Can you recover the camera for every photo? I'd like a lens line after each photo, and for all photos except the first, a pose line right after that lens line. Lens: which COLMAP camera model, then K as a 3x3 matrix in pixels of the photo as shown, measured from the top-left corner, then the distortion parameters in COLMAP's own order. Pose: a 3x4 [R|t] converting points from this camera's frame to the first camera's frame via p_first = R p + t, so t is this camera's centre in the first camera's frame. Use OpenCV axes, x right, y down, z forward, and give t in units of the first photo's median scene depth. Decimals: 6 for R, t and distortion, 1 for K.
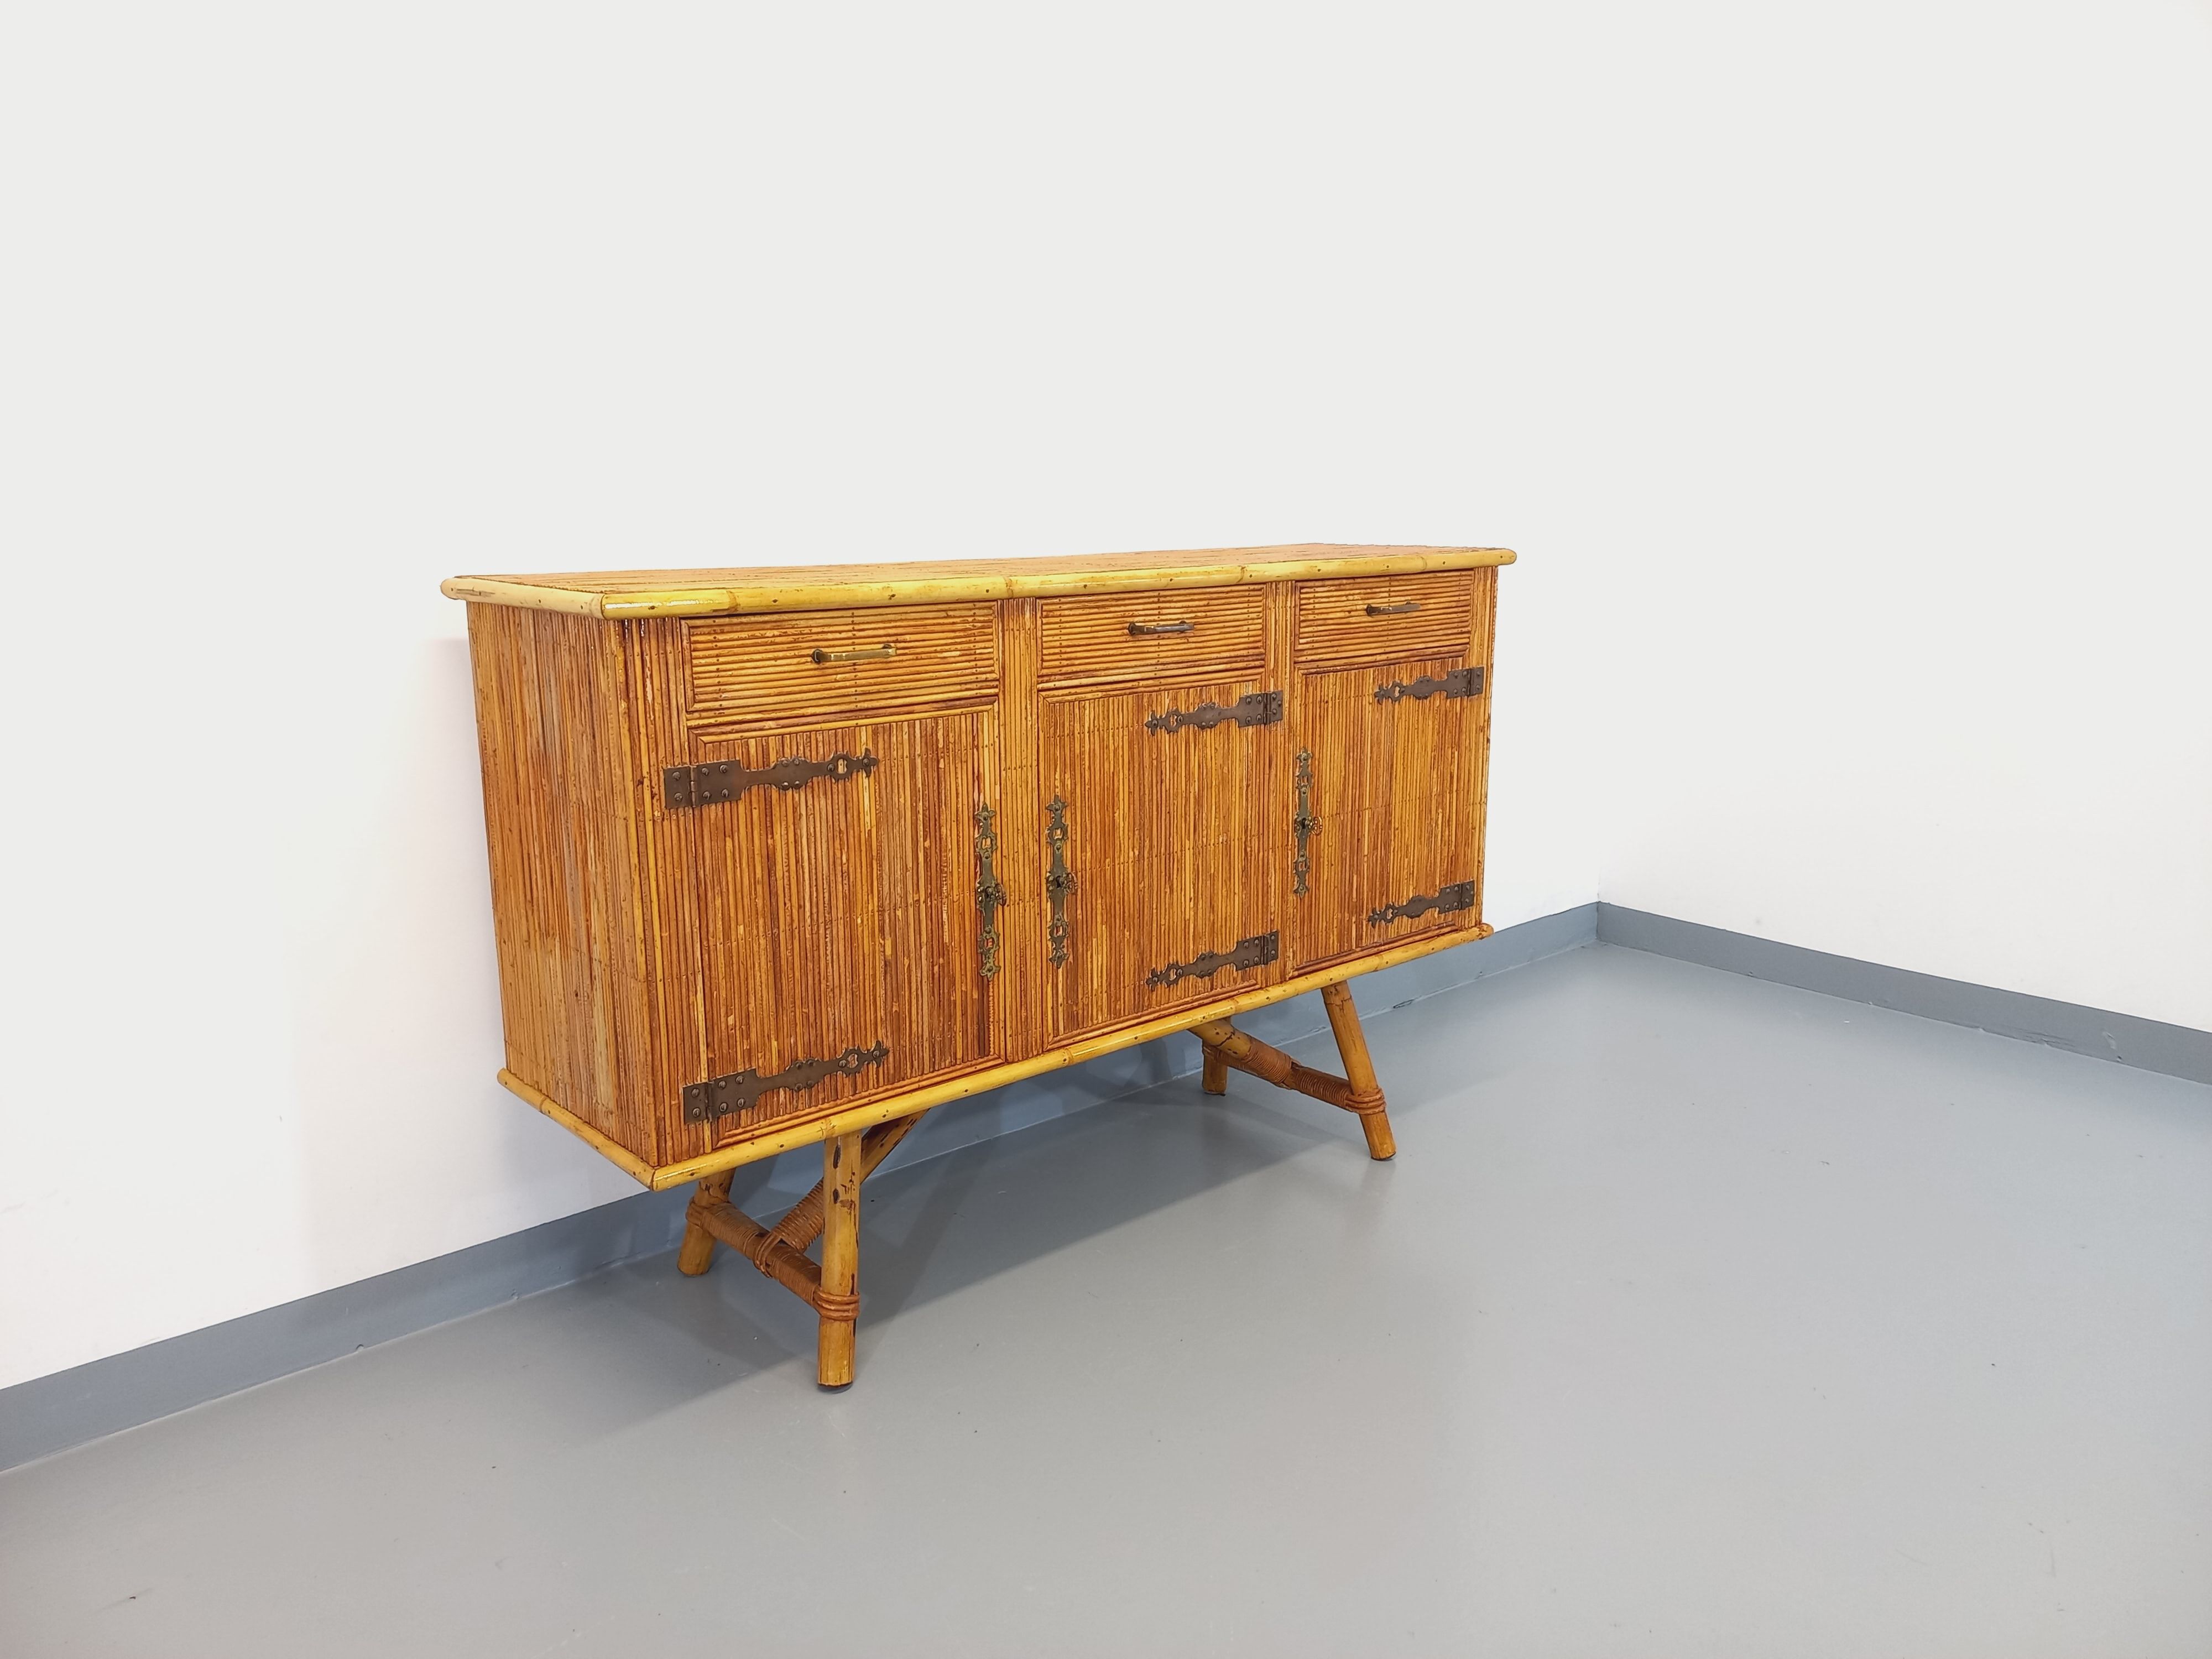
lens RADIAL K [[1648.1, 0, 1155.4], [0, 1648.1, 817.3], [0, 0, 1]] dist [0.081818, -0.085557]
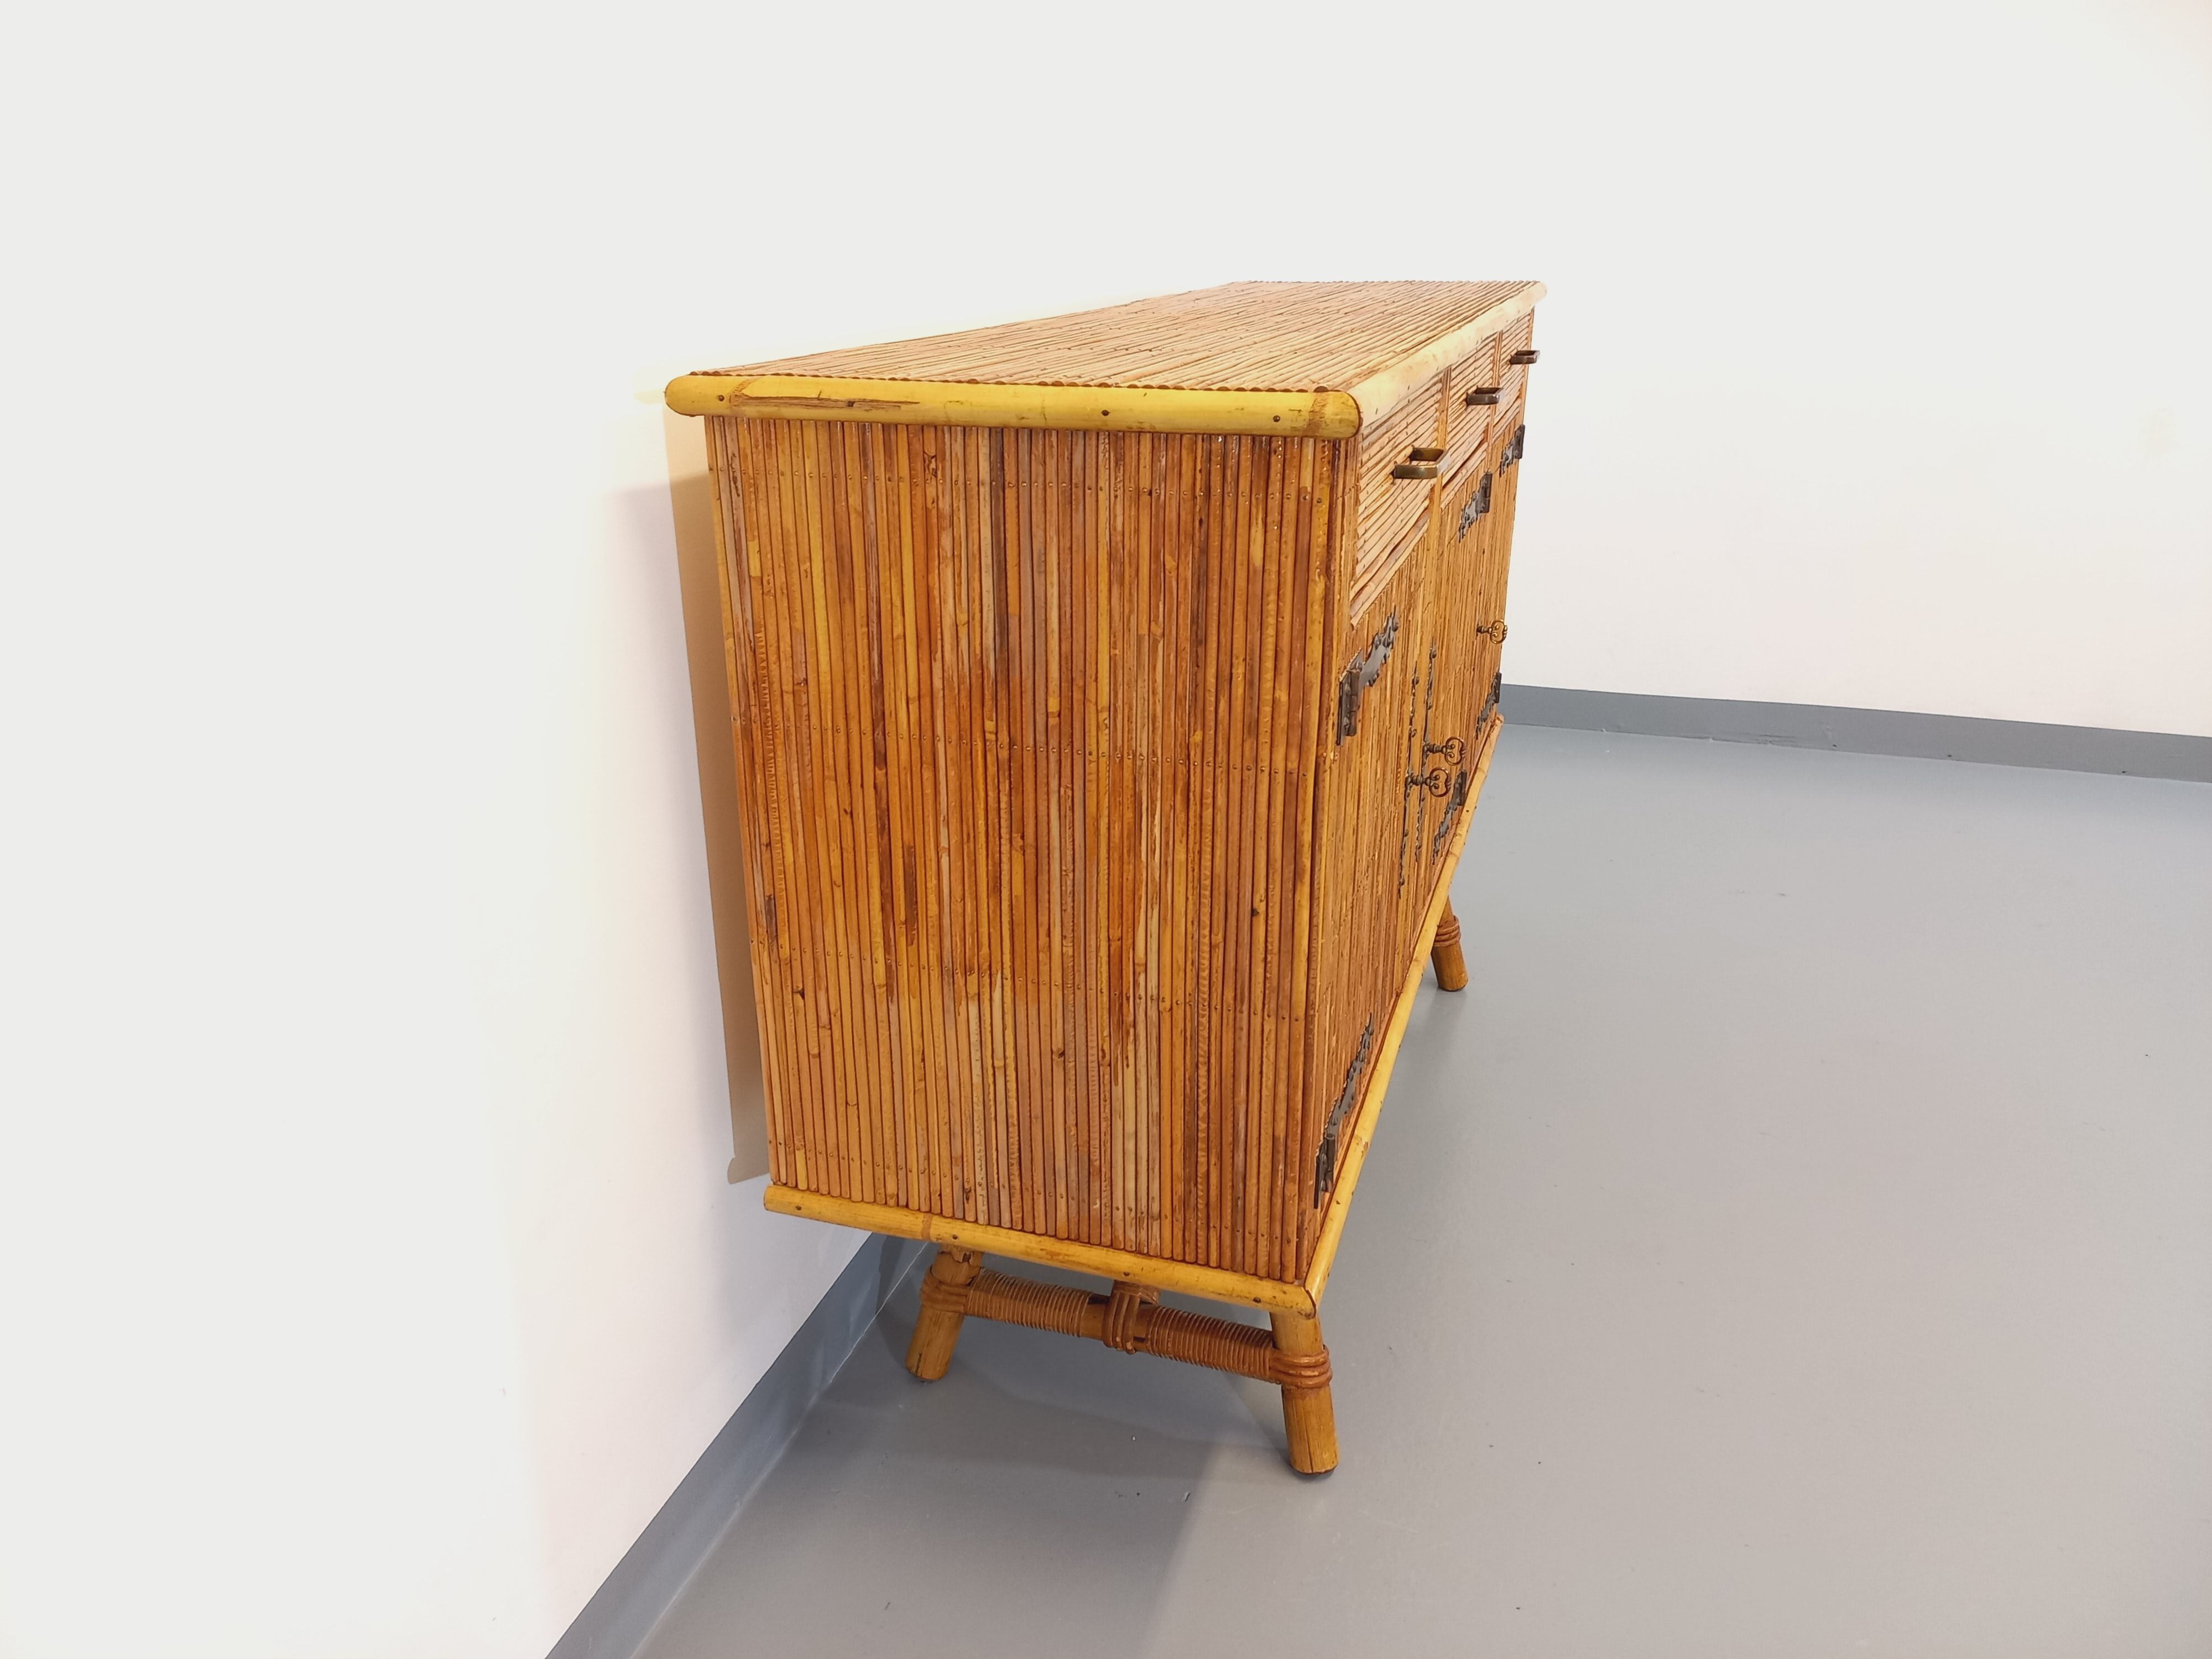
lens RADIAL K [[1648.1, 0, 1113.7], [0, 1648.1, 844.3], [0, 0, 1]] dist [0.081818, -0.085557]
pose [[0.863064, -0.182344, 0.471032, -0.530766], [0.101423, 0.976132, 0.192040, -0.076599], [-0.494807, -0.117969, 0.860959, 0.407151]]
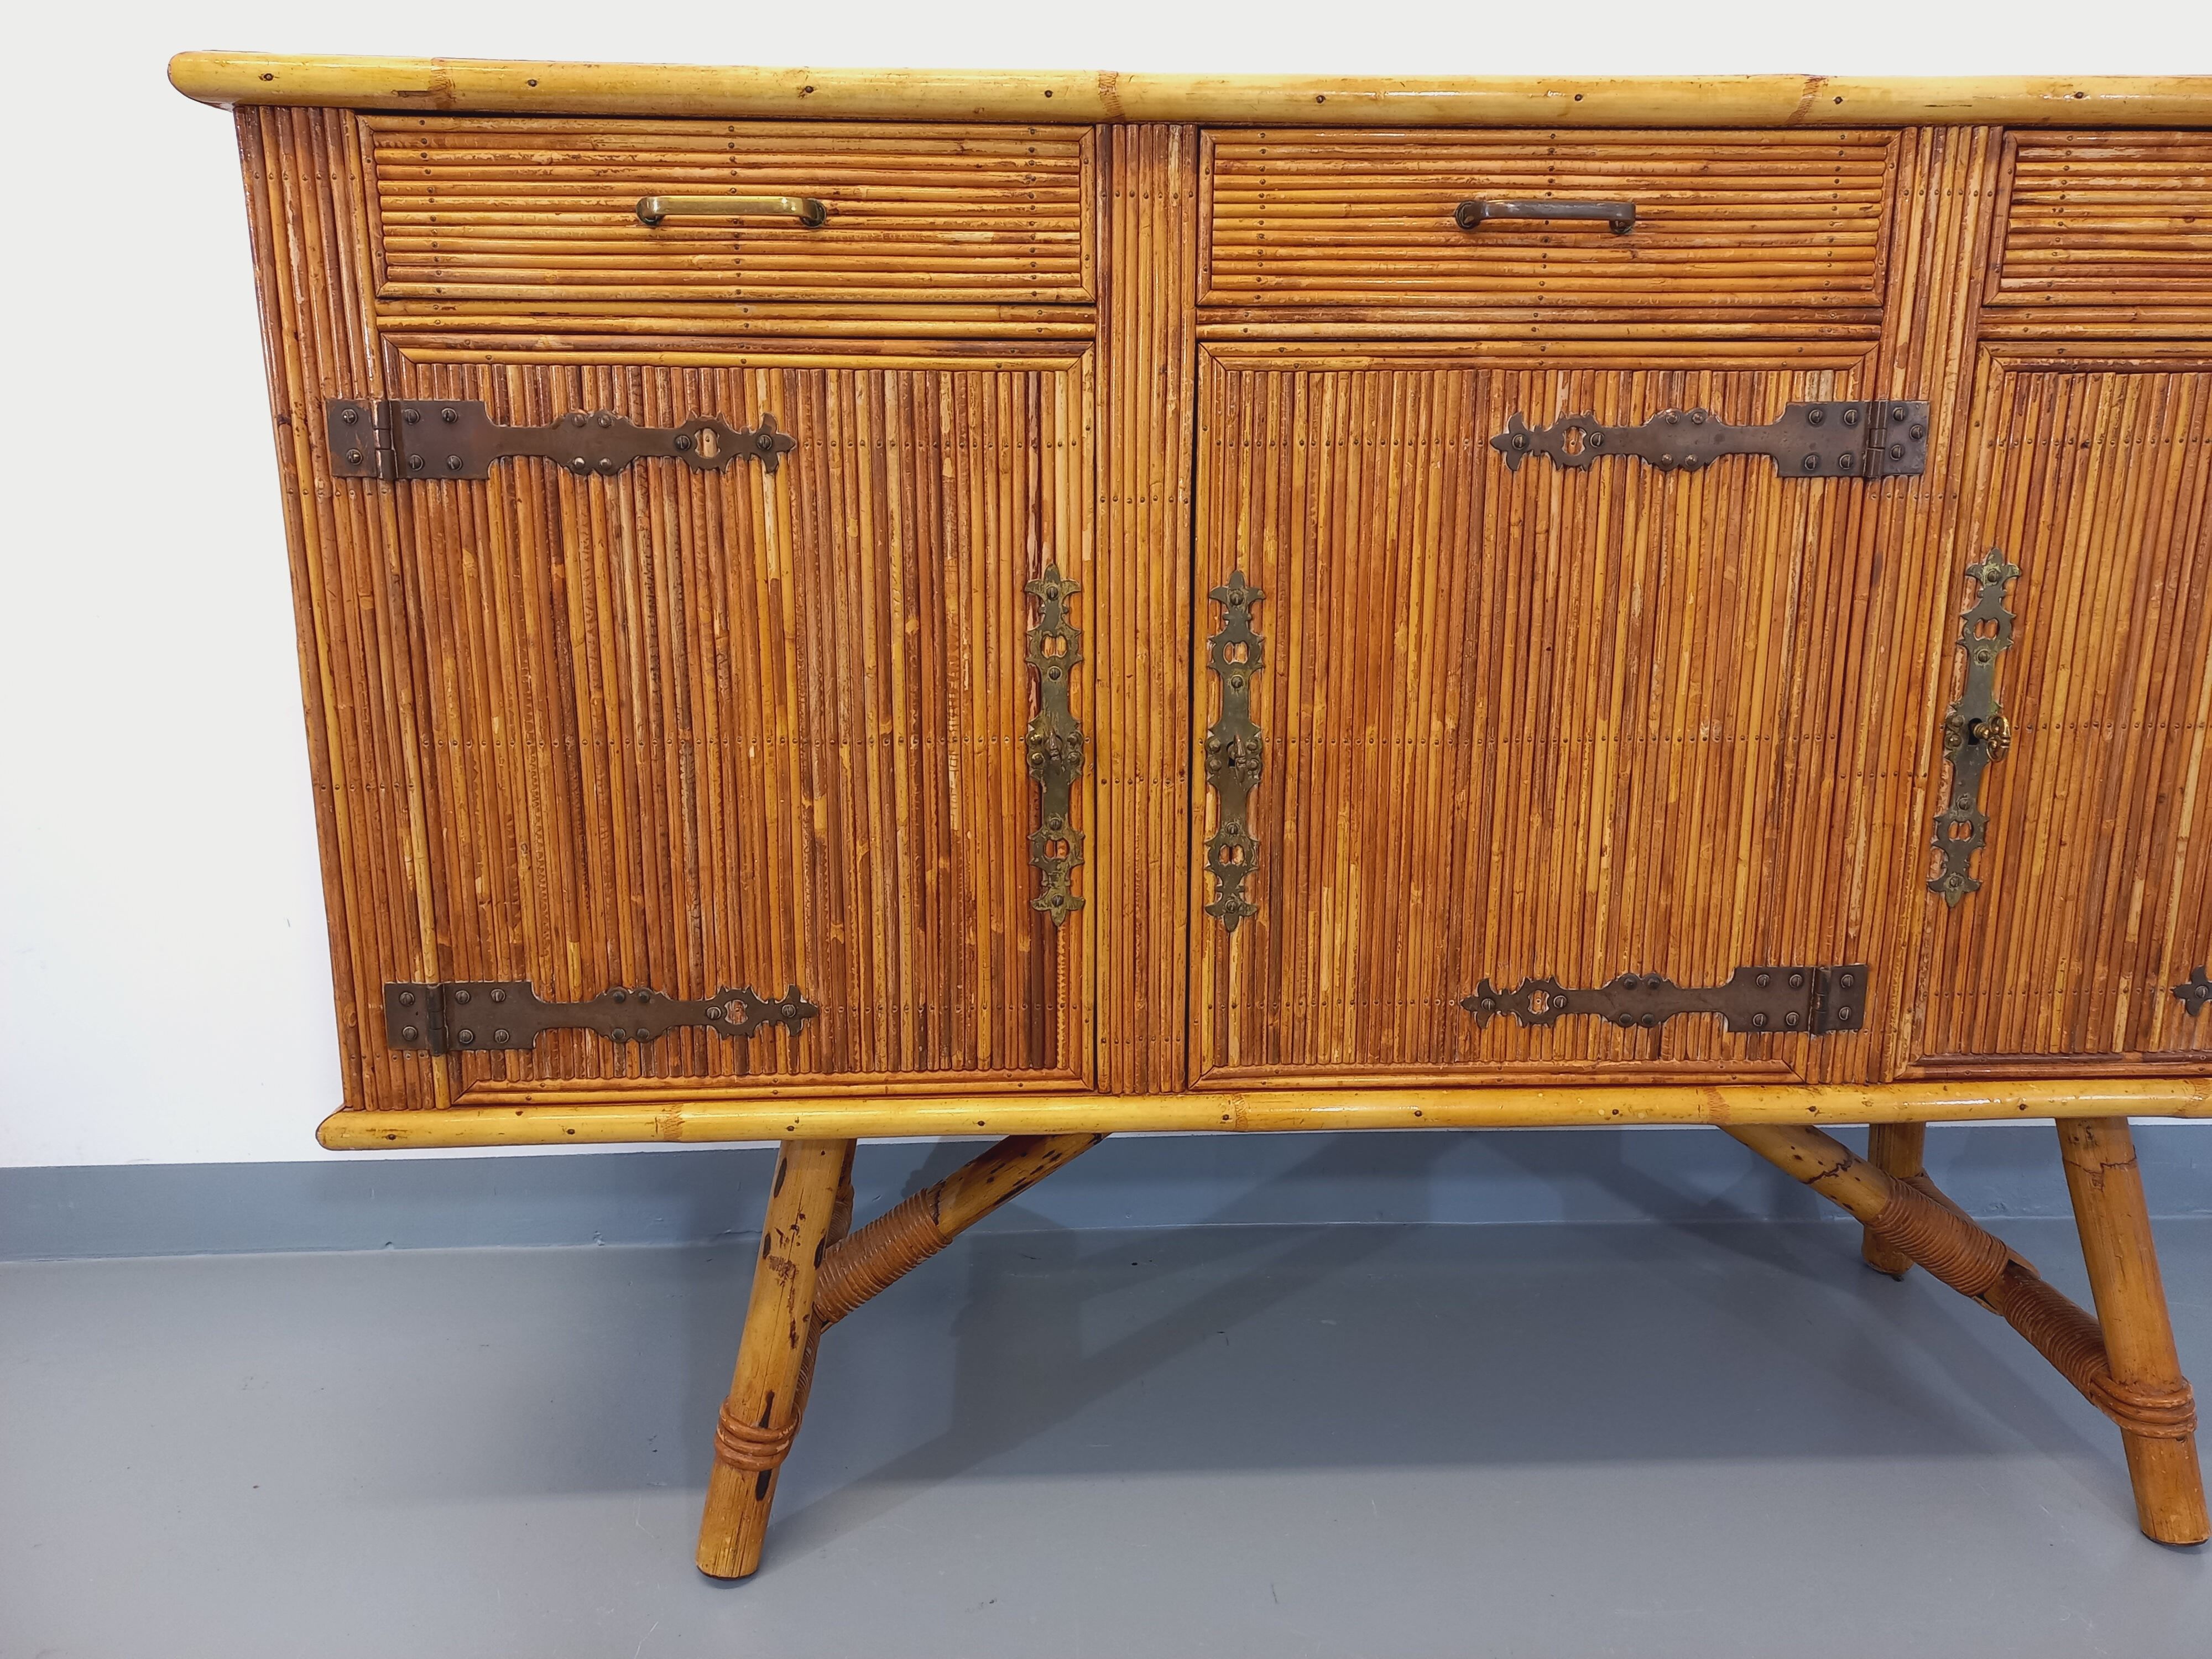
lens RADIAL K [[1648.1, 0, 1106.0], [0, 1648.1, 801.5], [0, 0, 1]] dist [0.081818, -0.085557]
pose [[0.769797, 0.140770, -0.622572, 0.211310], [-0.130899, 0.989463, 0.061874, 0.027188], [0.624722, 0.033864, 0.780112, 0.584742]]
